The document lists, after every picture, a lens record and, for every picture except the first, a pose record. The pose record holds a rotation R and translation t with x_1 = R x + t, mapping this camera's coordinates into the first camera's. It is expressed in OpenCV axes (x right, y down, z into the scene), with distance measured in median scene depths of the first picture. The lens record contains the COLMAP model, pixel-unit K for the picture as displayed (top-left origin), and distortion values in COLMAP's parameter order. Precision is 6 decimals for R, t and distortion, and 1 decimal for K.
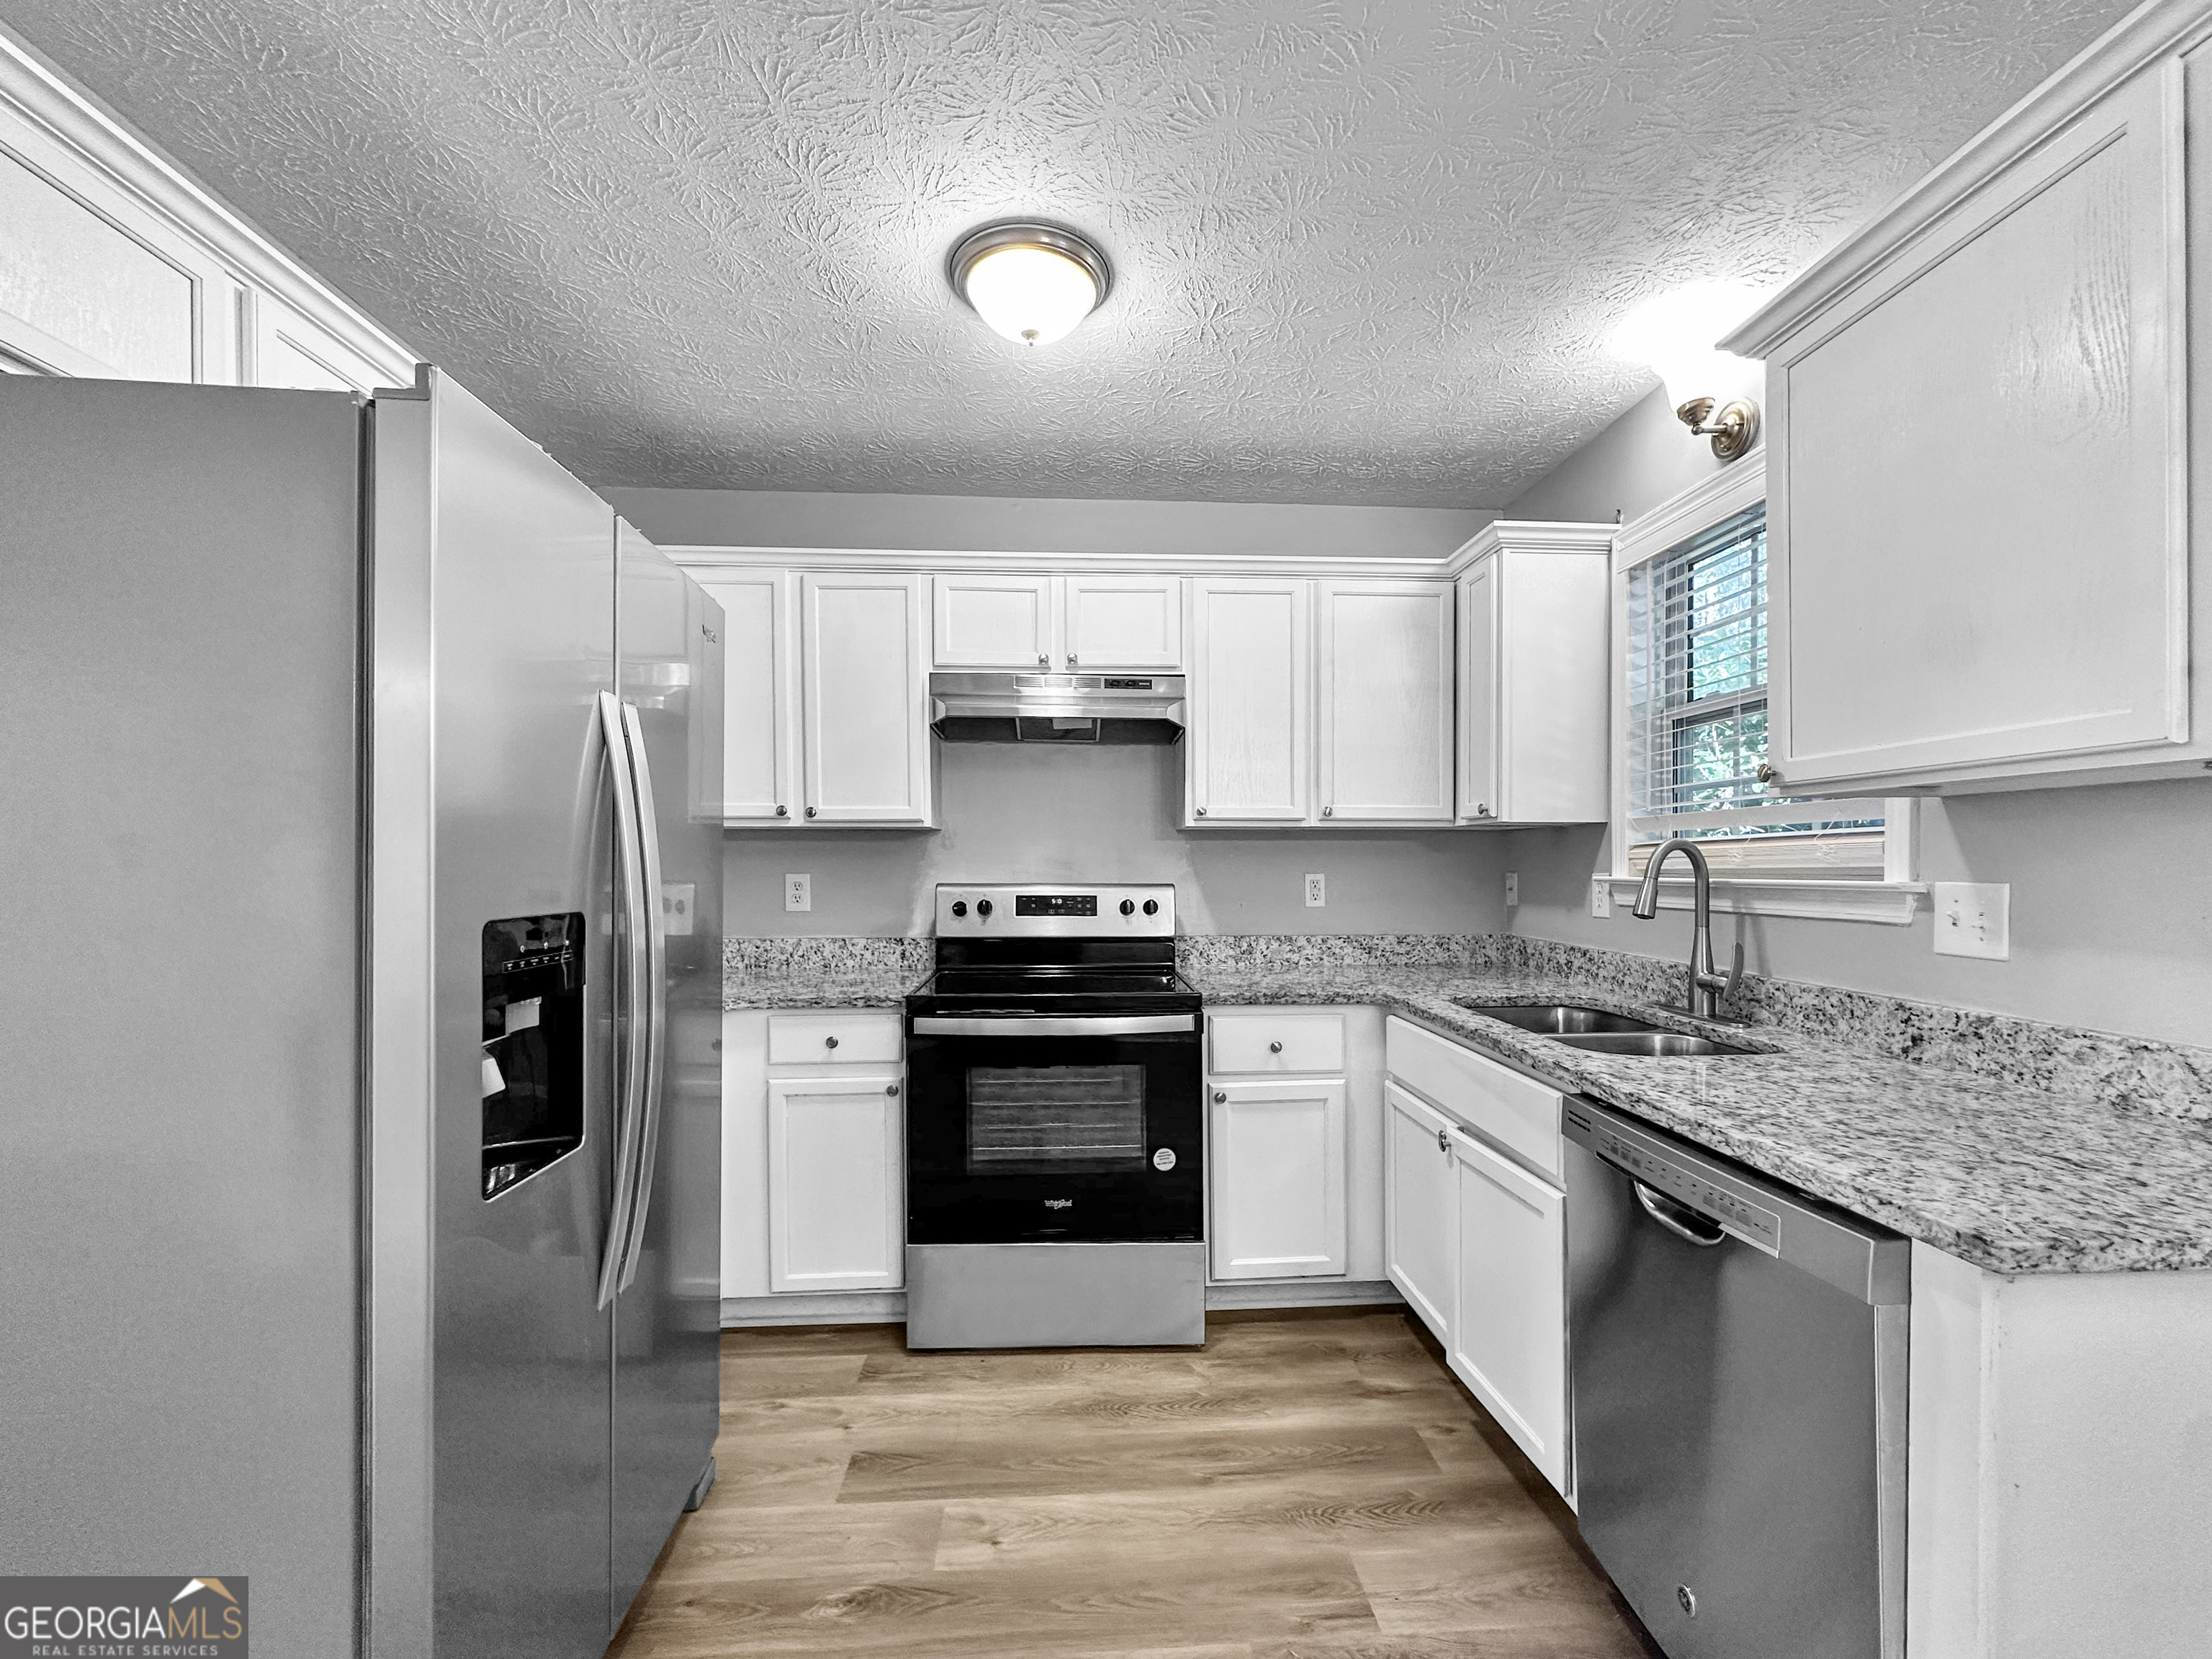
lens RADIAL K [[900.2, 0, 1112.5], [0, 900.2, 851.9], [0, 0, 1]] dist [-0.000264, 0.000301]
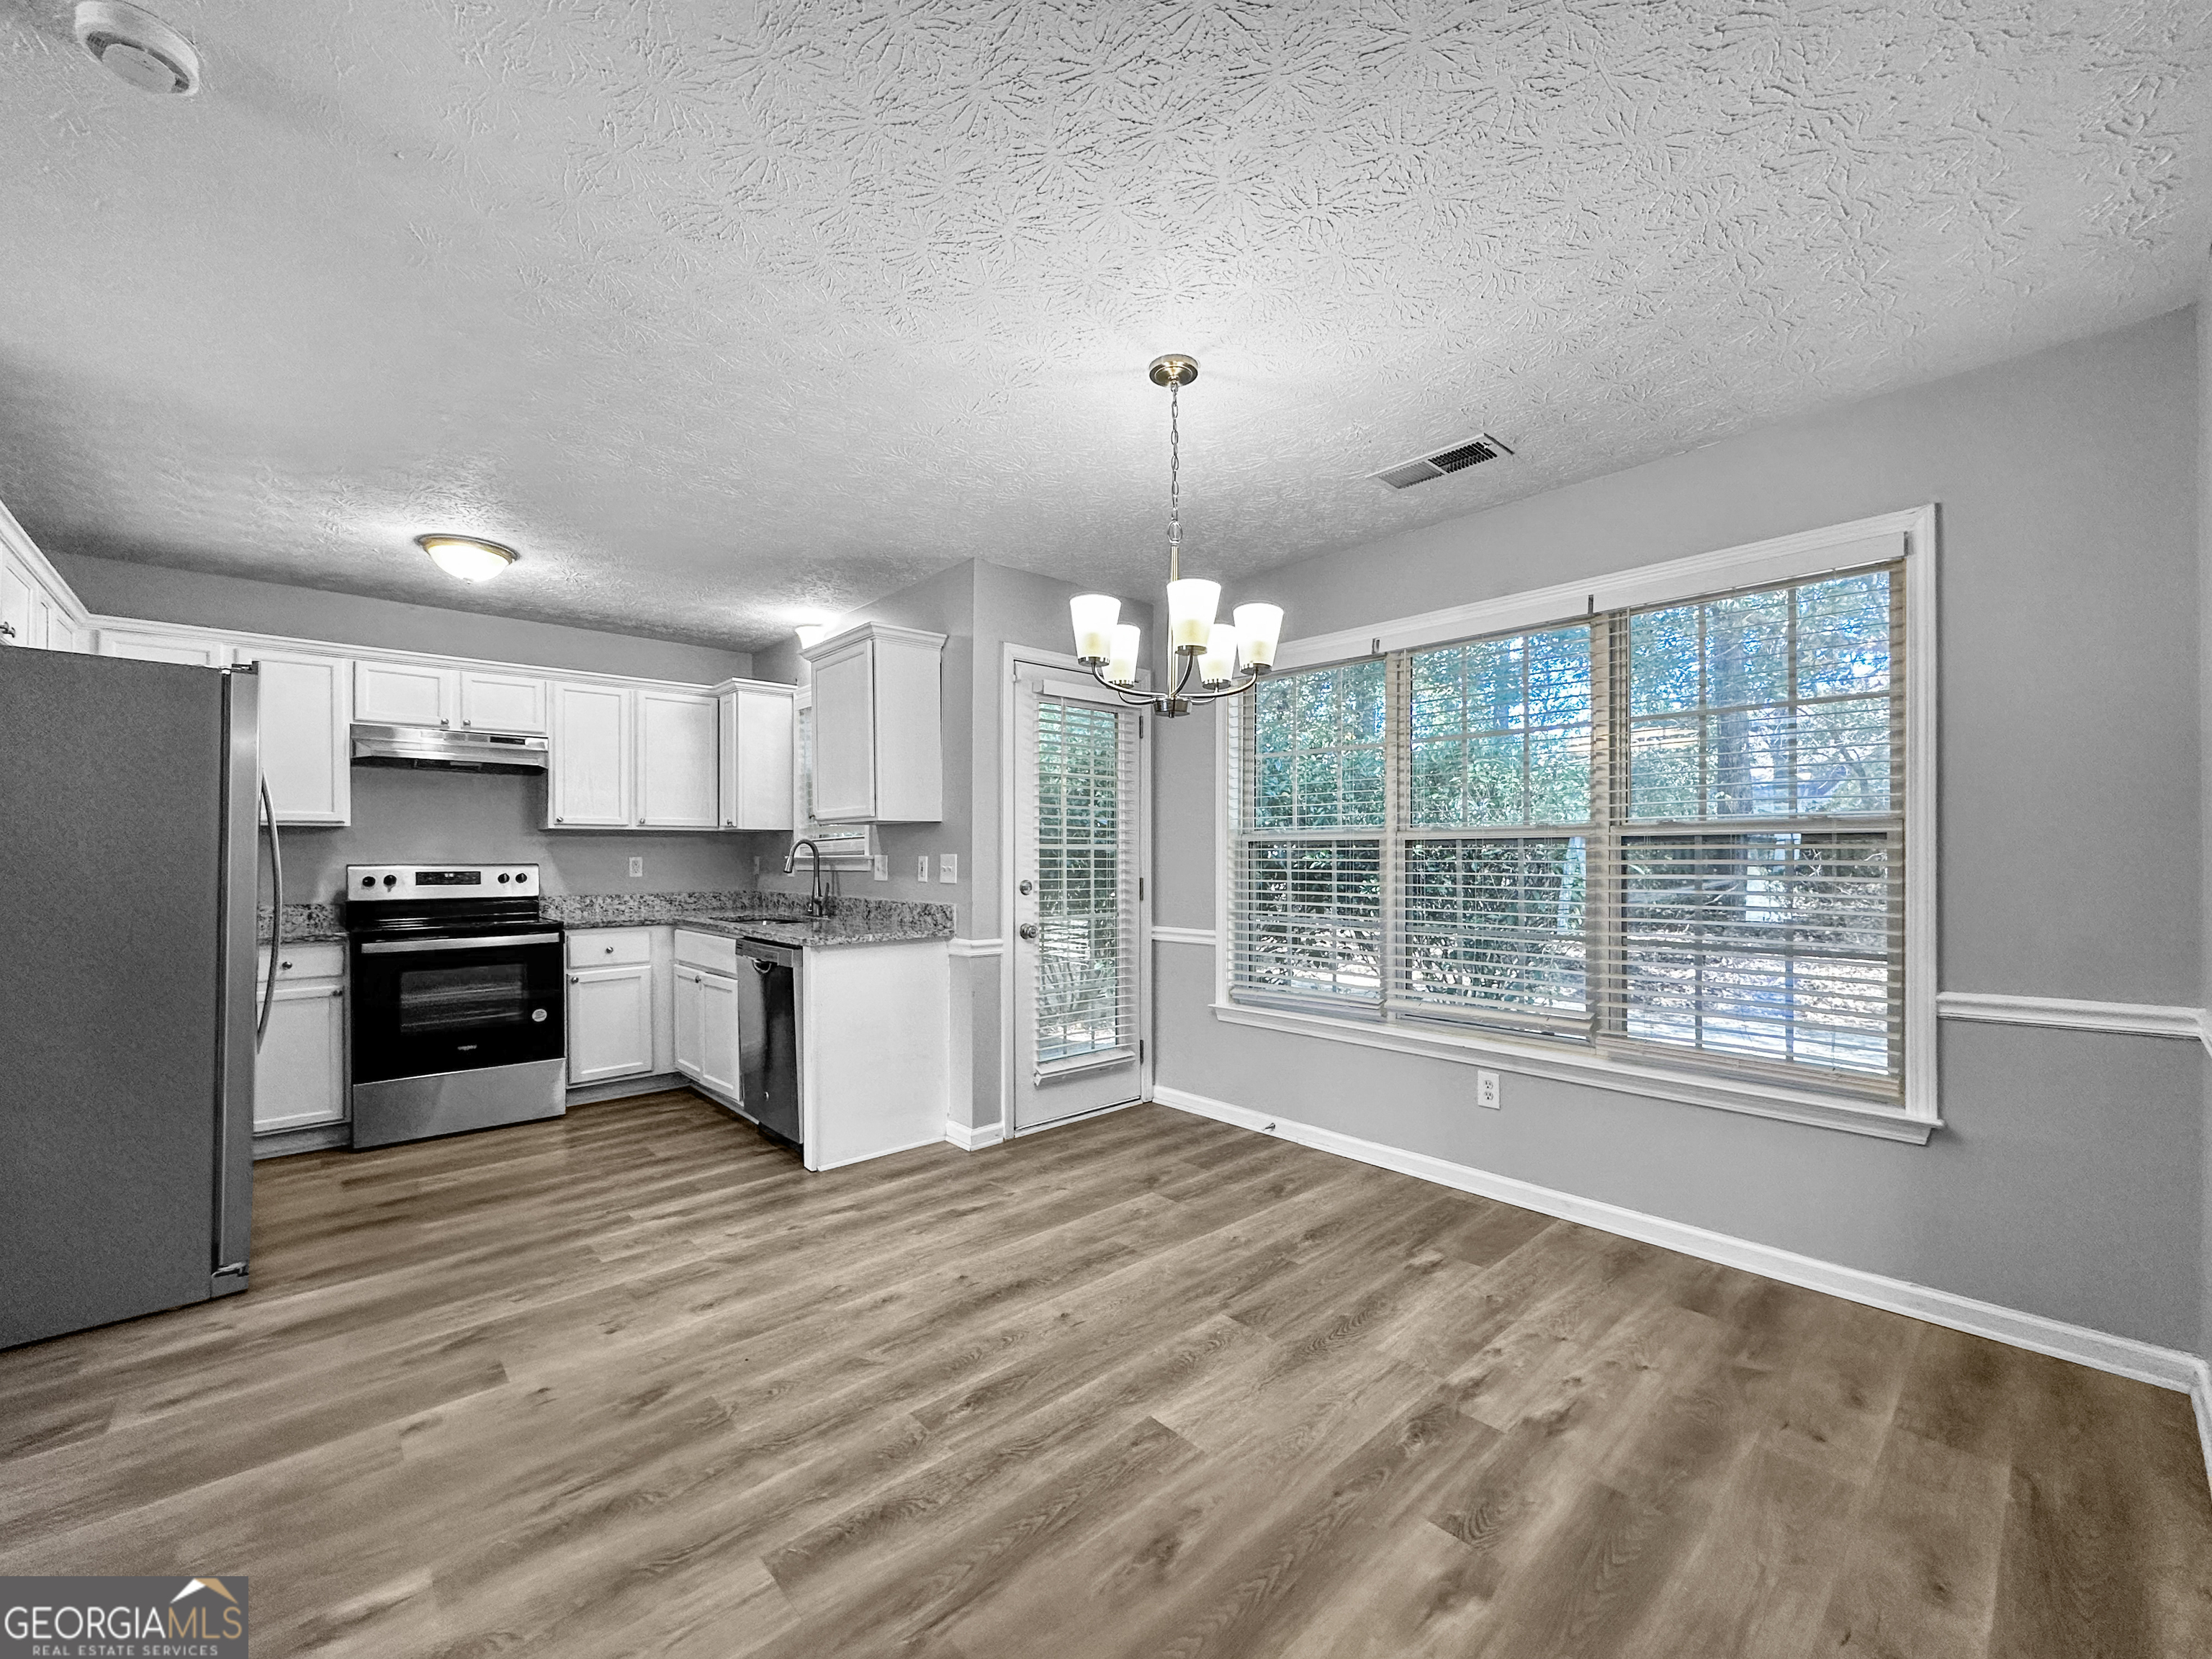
lens RADIAL K [[900.2, 0, 1112.5], [0, 900.2, 851.9], [0, 0, 1]] dist [-0.000264, 0.000301]
pose [[0.770662, -0.001635, 0.637243, -0.191830], [-0.003745, 0.999968, 0.007096, -0.000486], [-0.637234, -0.007855, 0.770631, -1.035862]]
